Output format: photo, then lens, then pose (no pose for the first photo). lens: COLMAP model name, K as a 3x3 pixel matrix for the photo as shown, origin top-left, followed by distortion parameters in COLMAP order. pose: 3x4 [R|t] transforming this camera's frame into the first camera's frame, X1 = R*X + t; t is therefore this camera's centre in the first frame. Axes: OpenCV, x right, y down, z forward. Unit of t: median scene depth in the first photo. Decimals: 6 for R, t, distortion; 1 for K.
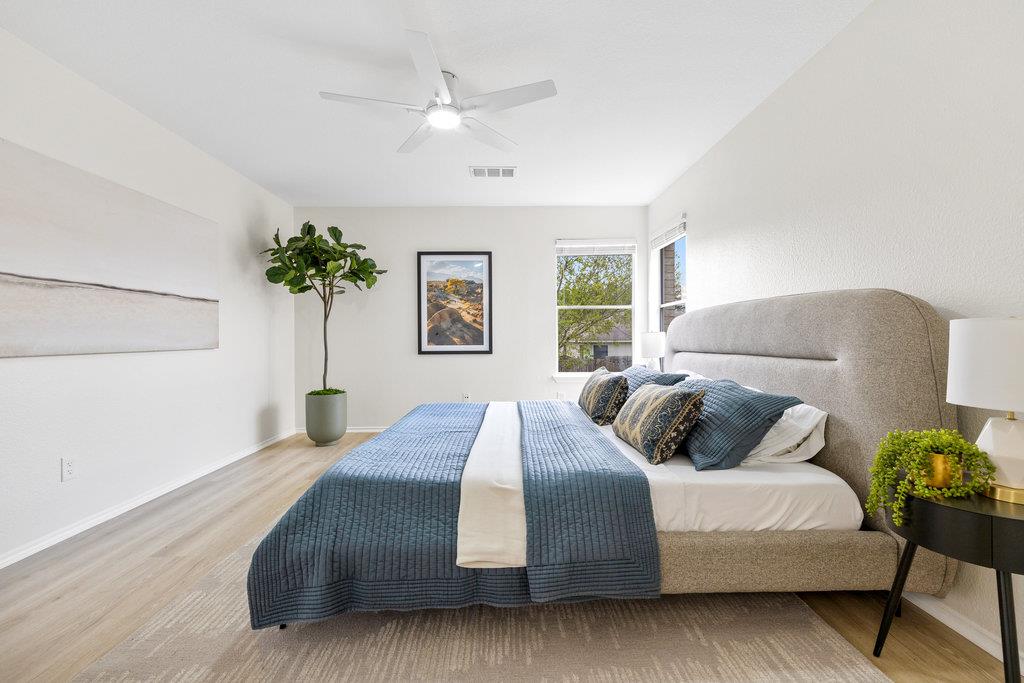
lens RADIAL K [[431.2, 0, 513.1], [0, 431.2, 339.4], [0, 0, 1]] dist [0.000107, -0.000059]
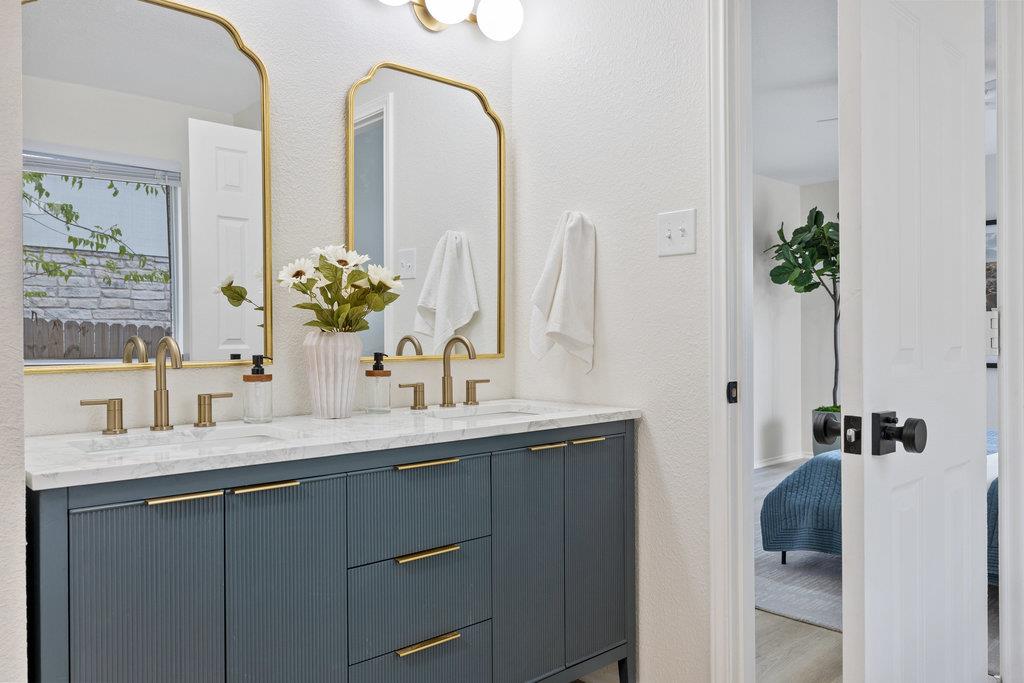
lens RADIAL K [[756.3, 0, 510.1], [0, 756.3, 340.9], [0, 0, 1]] dist [-0.002042, -0.000150]
pose [[0.661919, 0.001209, -0.749574, 0.250162], [-0.000297, 0.999999, 0.001351, -0.012205], [0.749575, -0.000672, 0.661919, -0.449649]]
